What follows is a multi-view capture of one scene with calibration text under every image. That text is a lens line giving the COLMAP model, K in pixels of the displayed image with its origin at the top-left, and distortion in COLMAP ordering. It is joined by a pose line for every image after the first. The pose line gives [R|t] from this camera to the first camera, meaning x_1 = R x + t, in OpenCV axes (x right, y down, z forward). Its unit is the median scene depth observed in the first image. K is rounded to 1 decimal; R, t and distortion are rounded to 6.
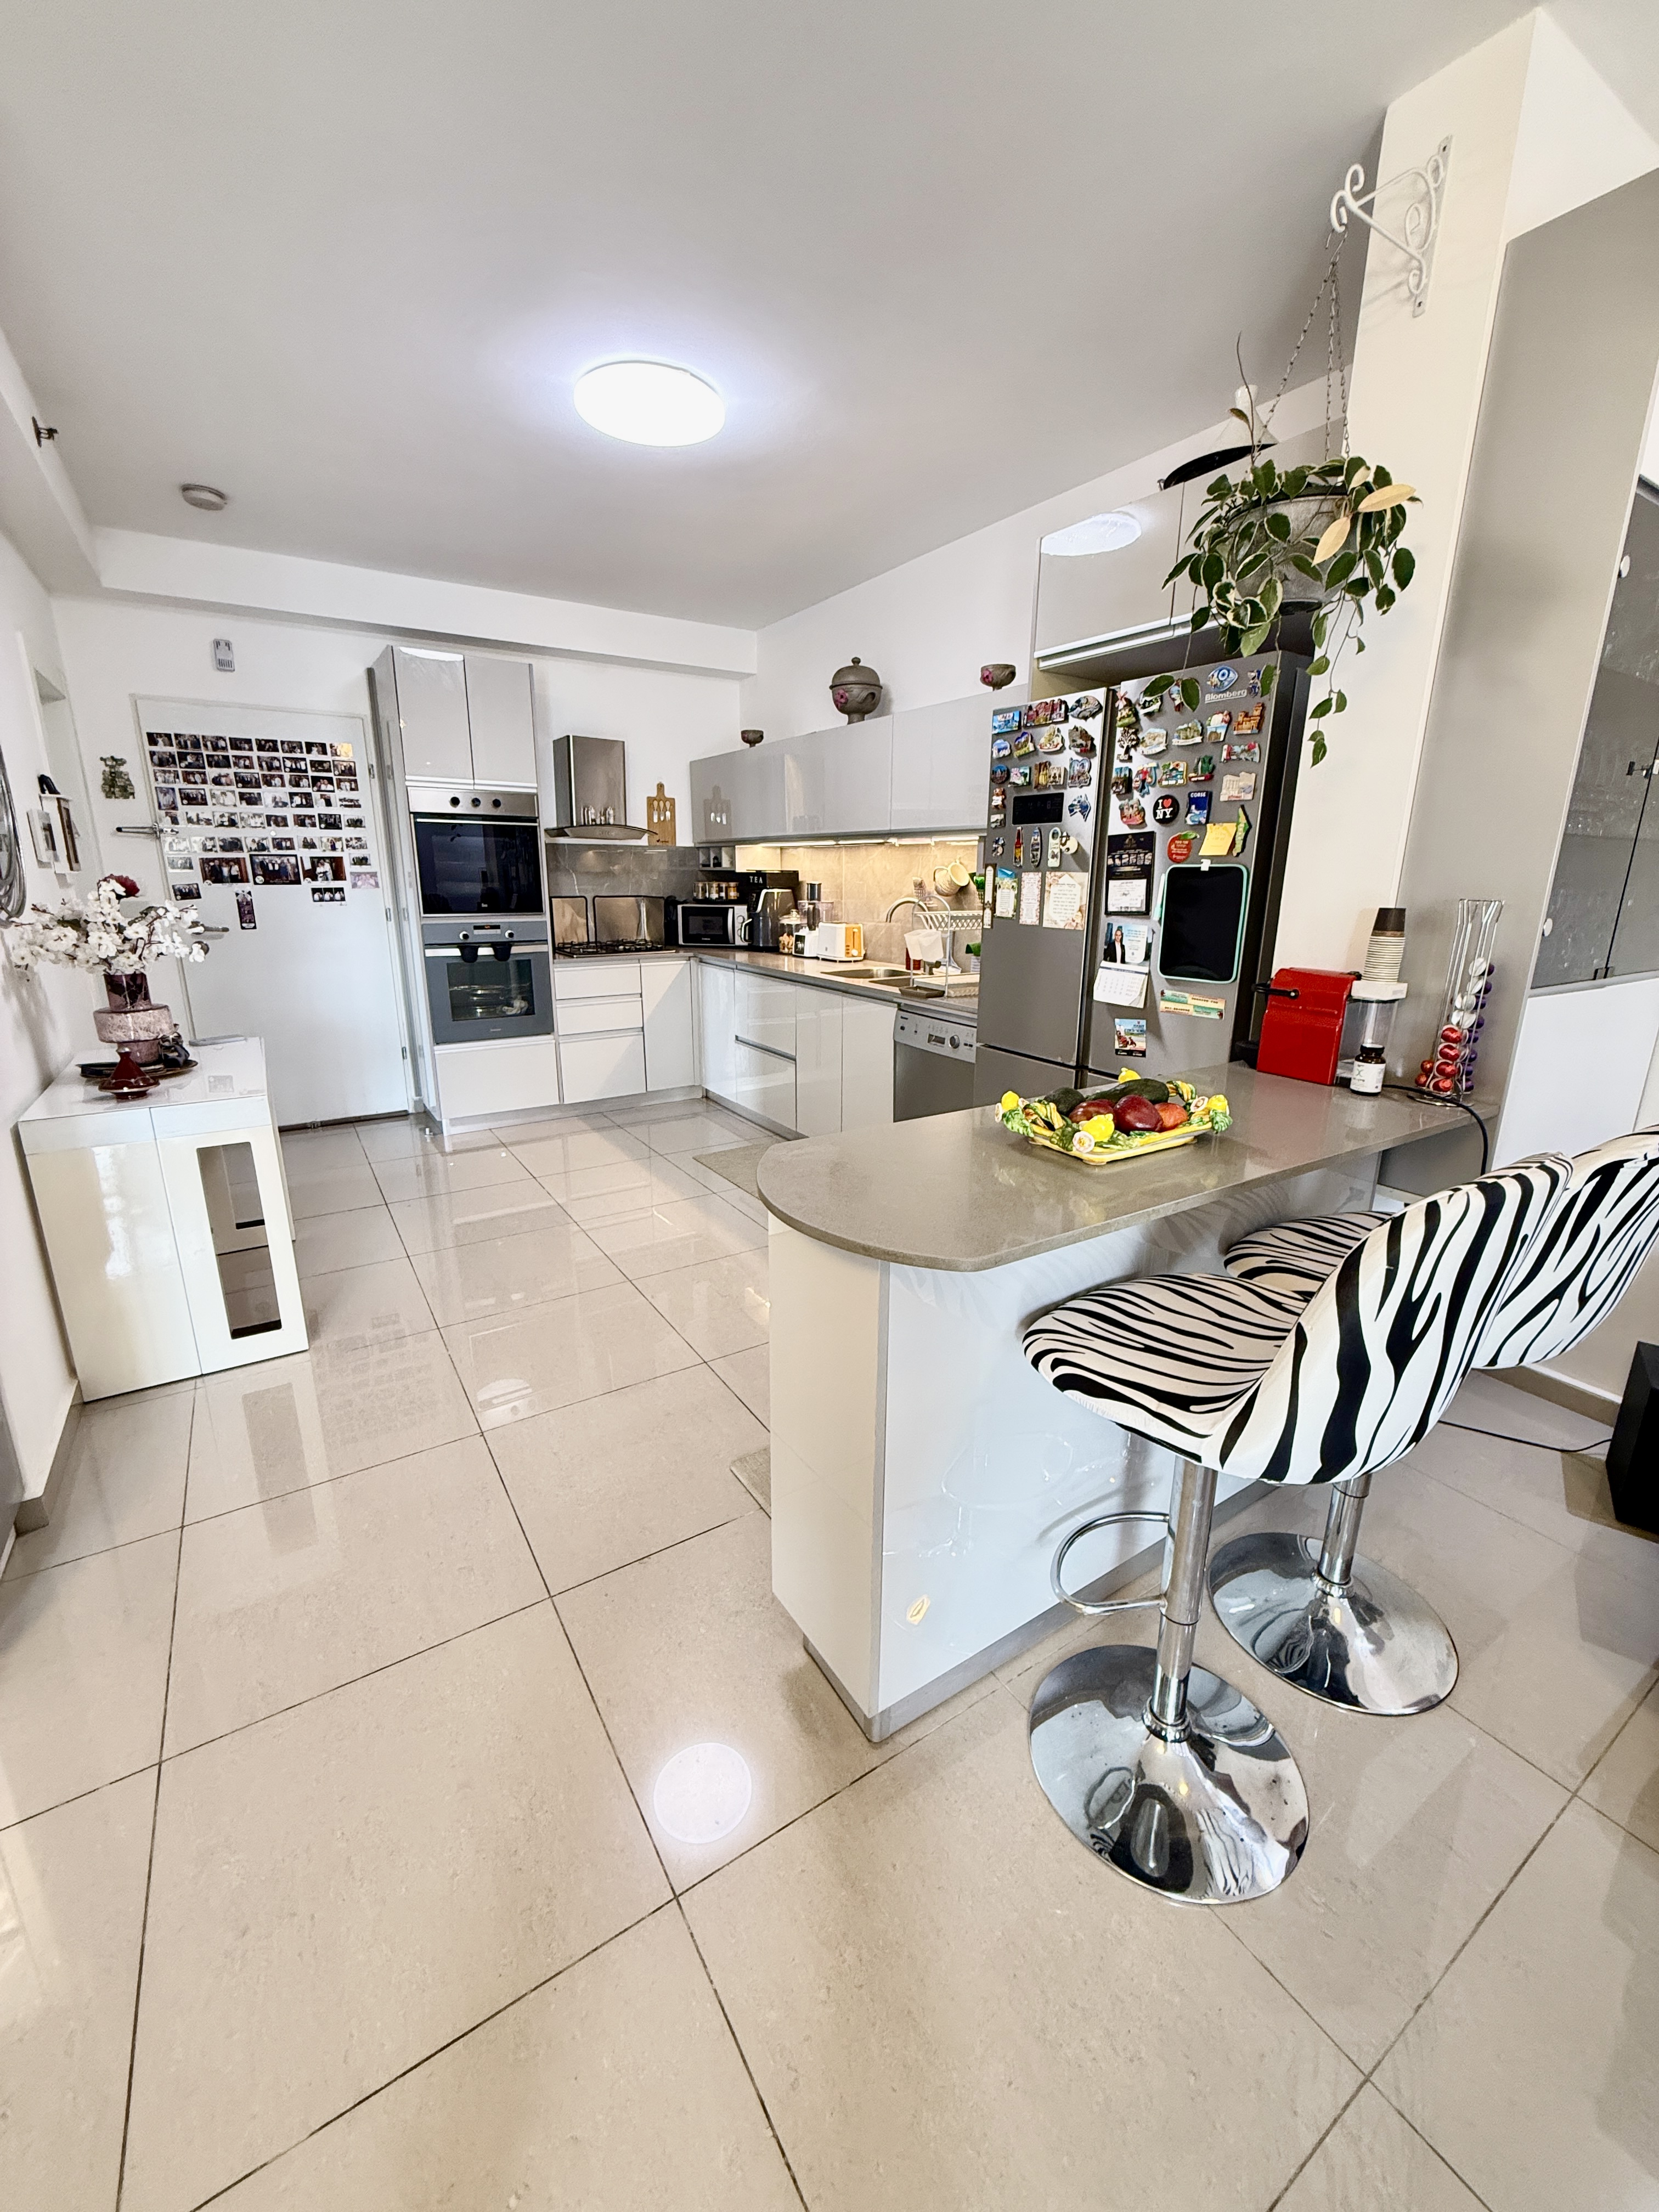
lens RADIAL K [[883.0, 0, 829.5], [0, 883.0, 1106.0], [0, 0, 1]] dist [-0.000305, -0.000385]
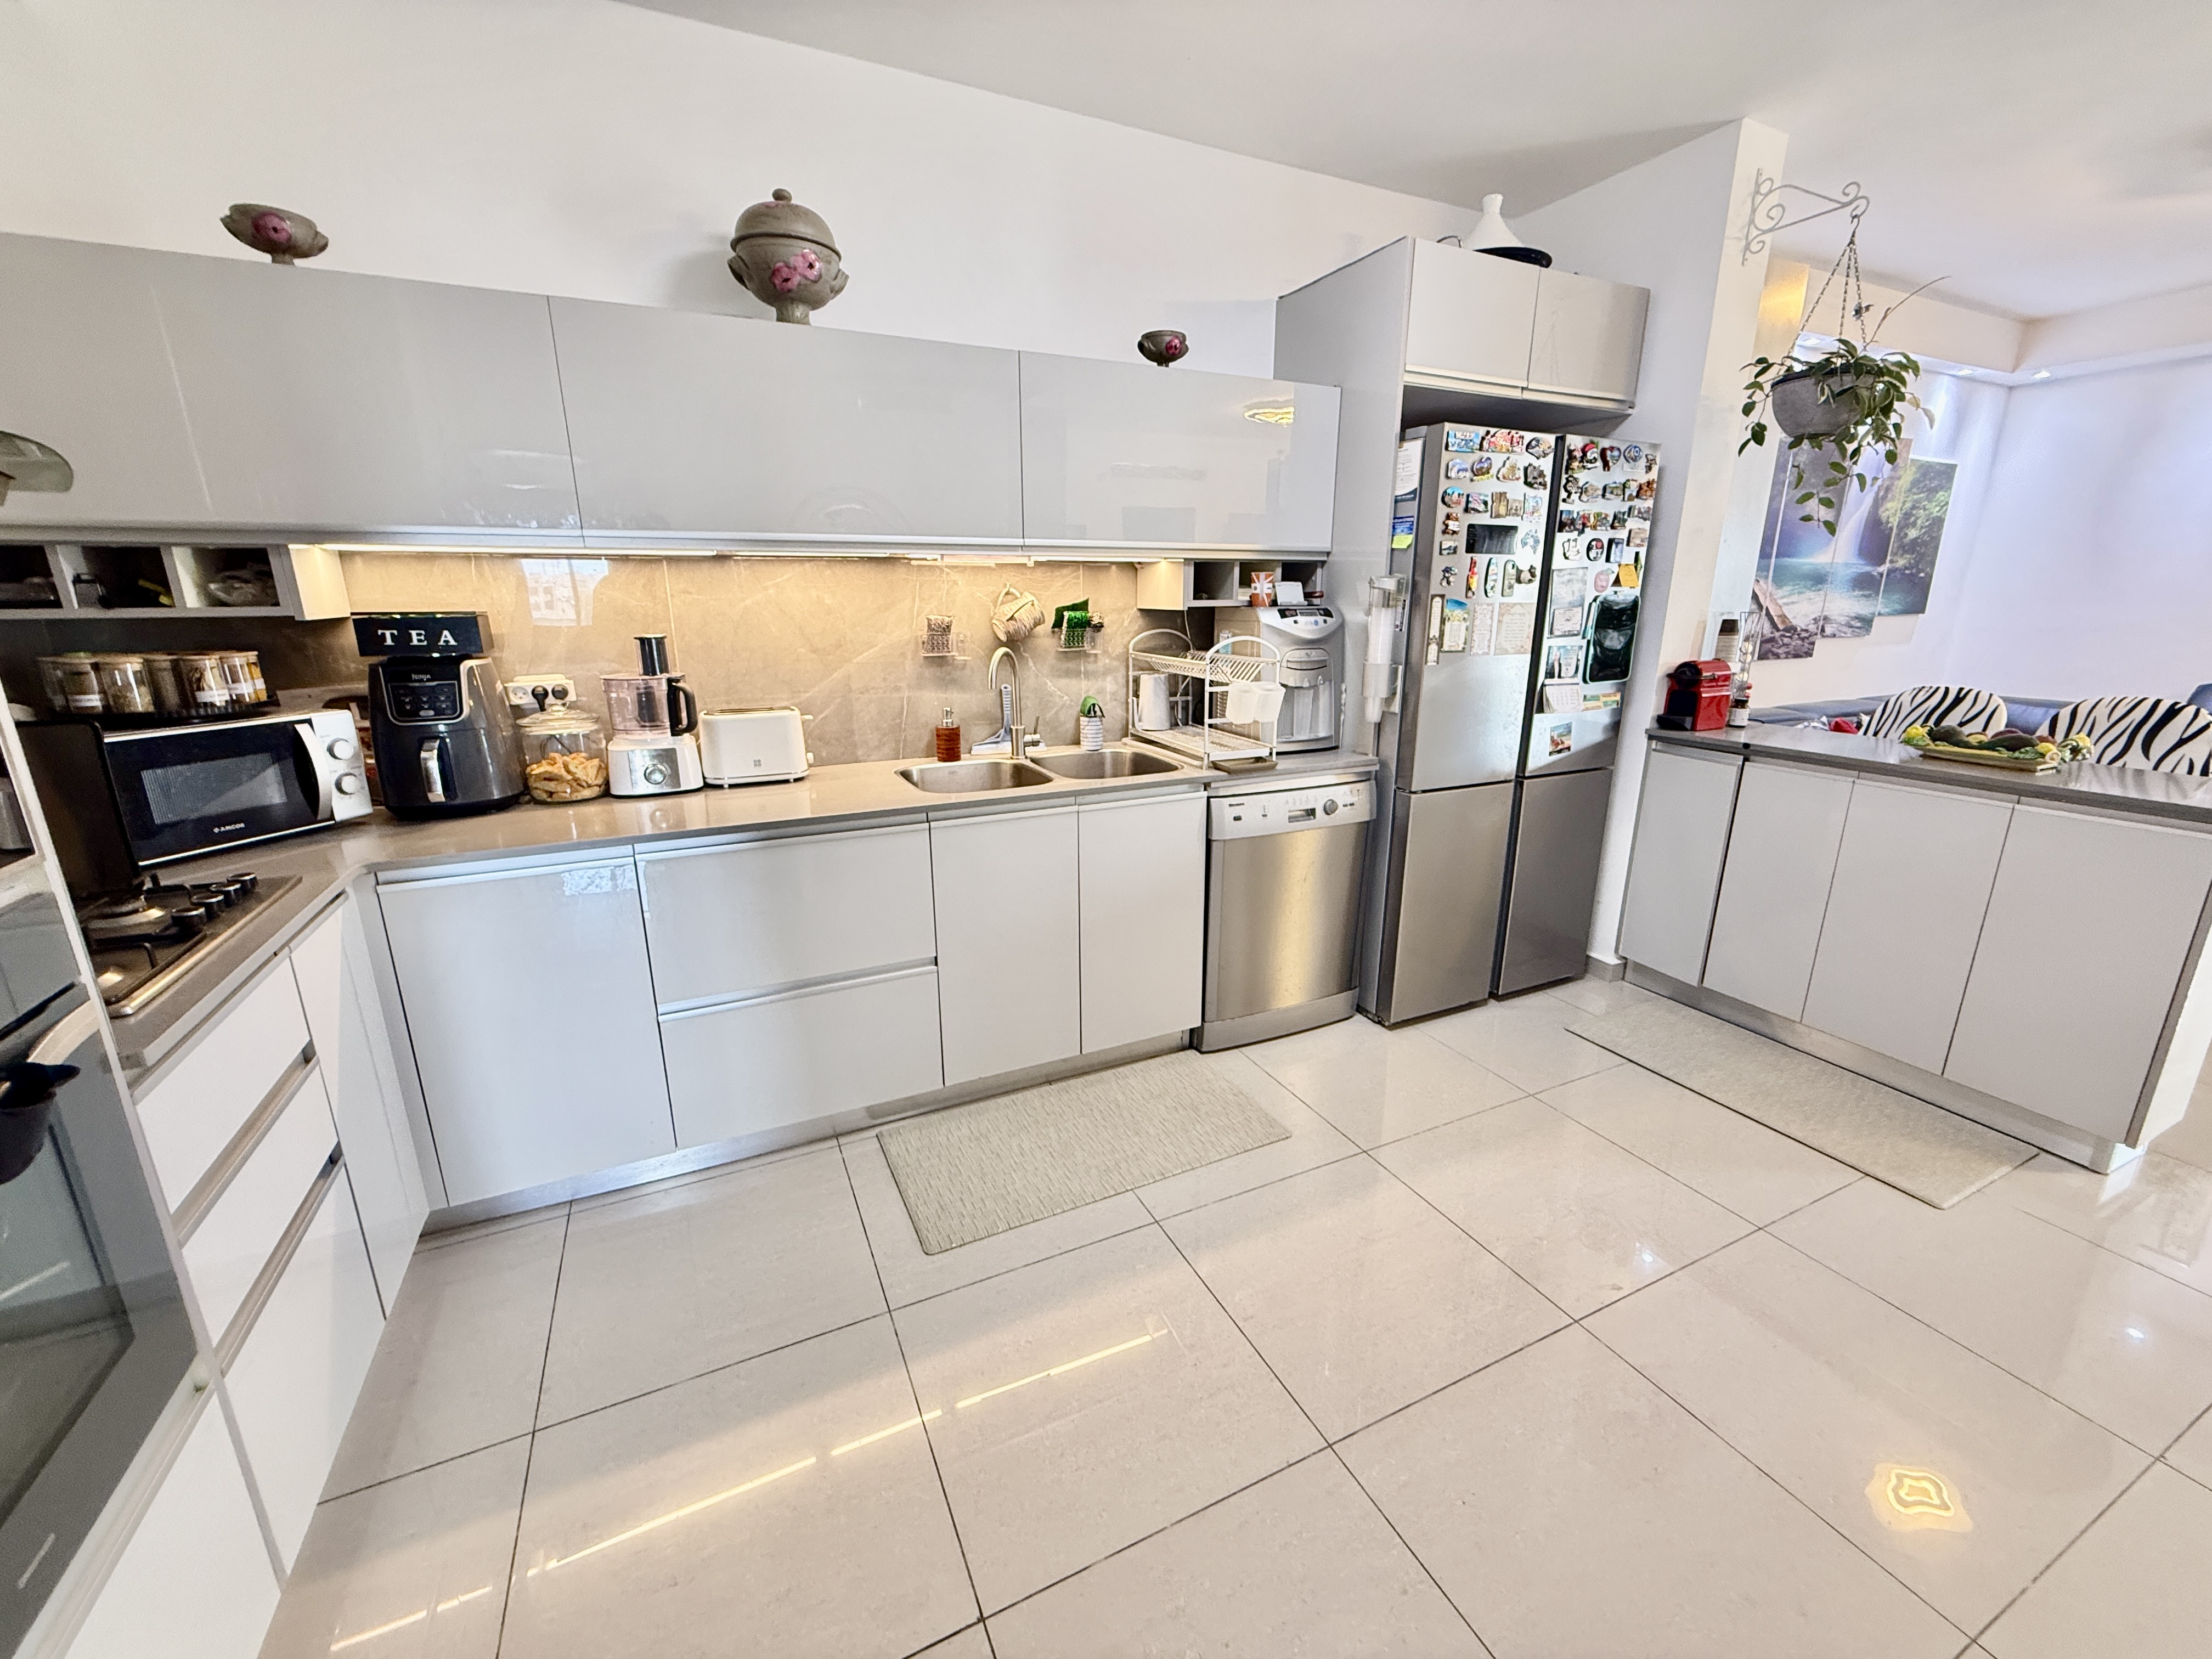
lens RADIAL K [[883.0, 0, 1106.0], [0, 883.0, 829.5], [0, 0, 1]] dist [-0.000305, -0.000385]
pose [[0.124604, -0.261650, 0.957086, -0.835788], [0.262716, 0.938876, 0.222469, -0.357730], [-0.956794, 0.223721, 0.185728, 1.280344]]
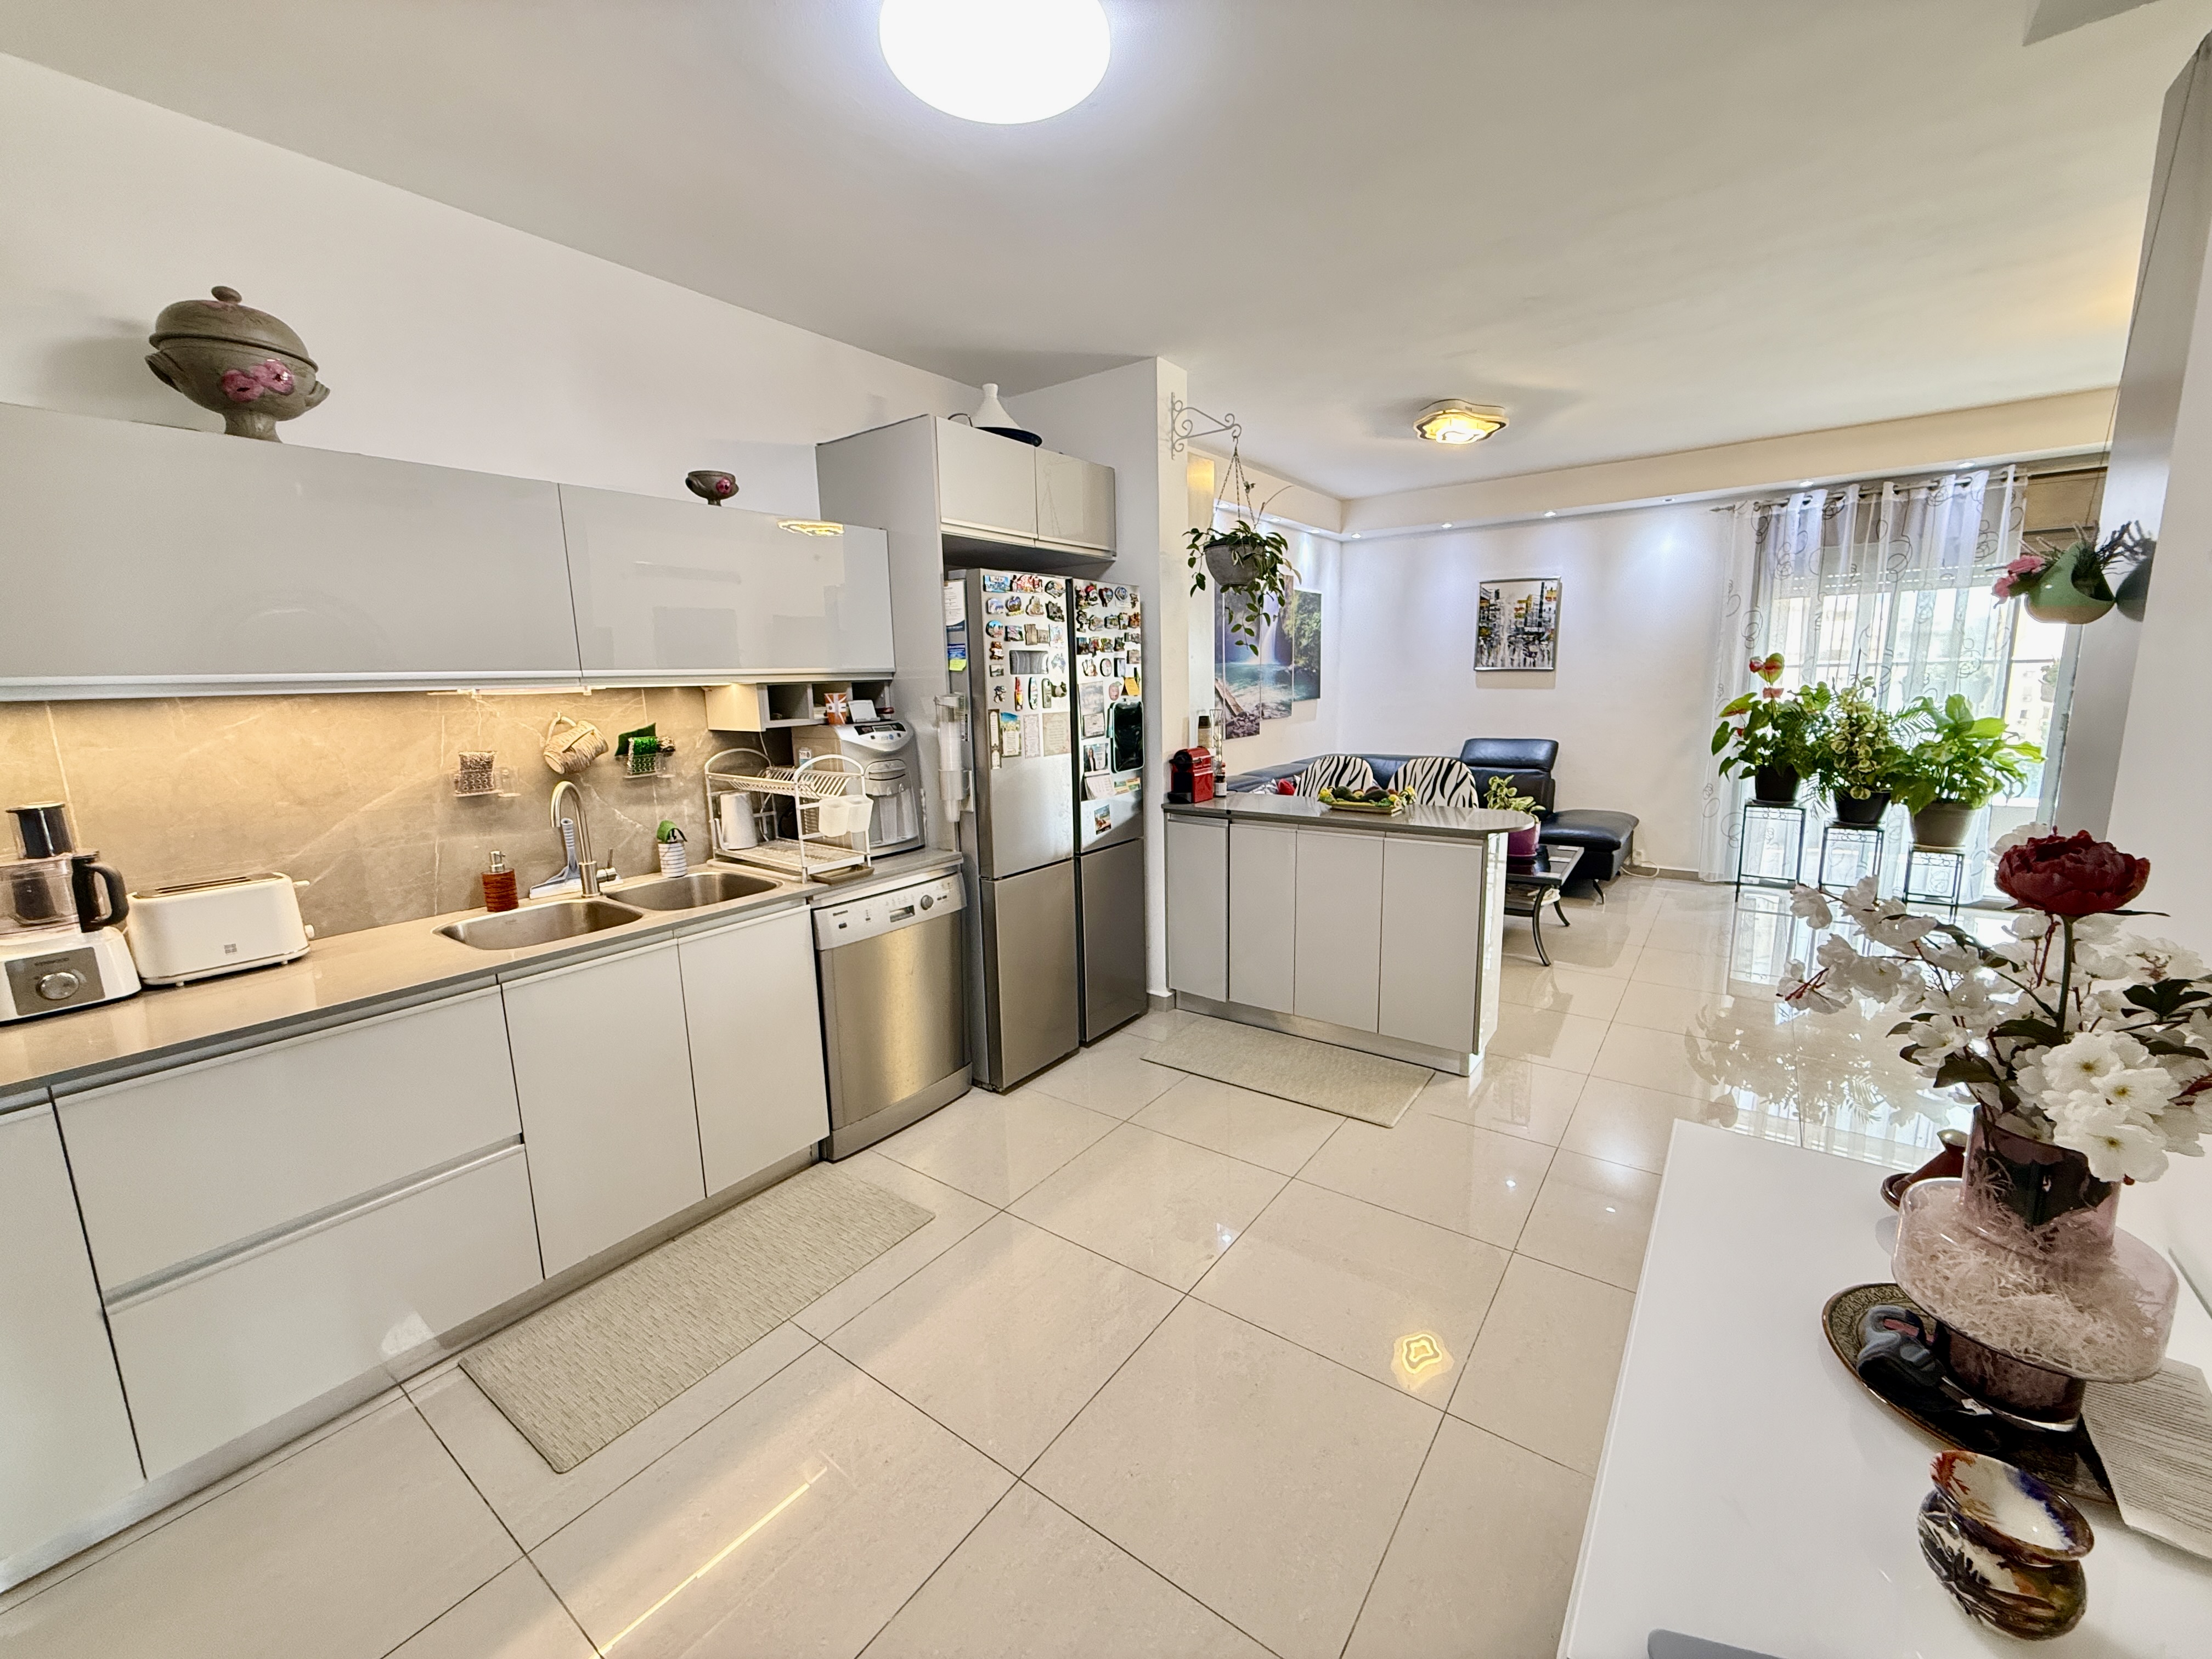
lens RADIAL K [[883.0, 0, 1106.0], [0, 883.0, 829.5], [0, 0, 1]] dist [-0.000305, -0.000385]
pose [[-0.361755, -0.157908, 0.918803, -0.910675], [0.264677, 0.927602, 0.263630, -0.405631], [-0.893912, 0.338555, -0.293771, 1.309469]]
